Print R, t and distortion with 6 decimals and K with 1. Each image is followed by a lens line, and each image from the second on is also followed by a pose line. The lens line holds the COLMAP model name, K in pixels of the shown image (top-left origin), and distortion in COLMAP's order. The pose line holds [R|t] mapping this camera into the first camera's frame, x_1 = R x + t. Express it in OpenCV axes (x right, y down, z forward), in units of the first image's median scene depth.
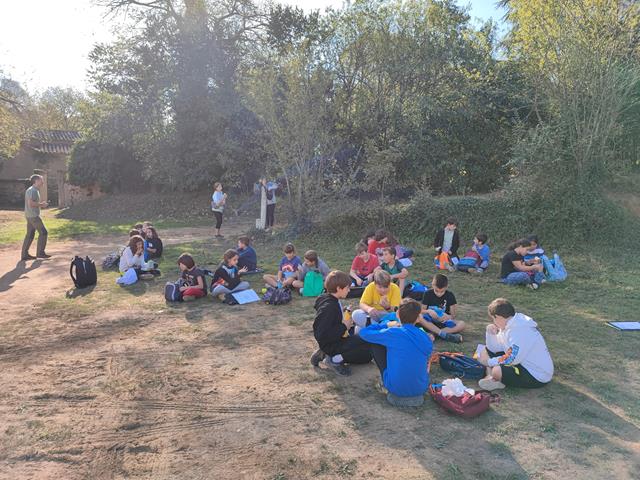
lens RADIAL K [[457.4, 0, 320.0], [0, 457.4, 240.0], [0, 0, 1]] dist [0.072600, -0.085950]
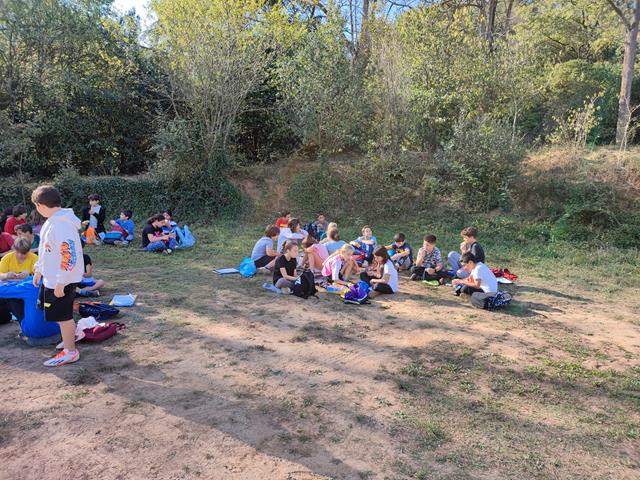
lens RADIAL K [[457.4, 0, 320.0], [0, 457.4, 240.0], [0, 0, 1]] dist [0.072600, -0.085950]
pose [[0.767544, -0.050347, 0.639016, -0.009140], [0.026872, 0.998562, 0.046398, 0.015543], [-0.640433, -0.018441, 0.767793, -0.139155]]
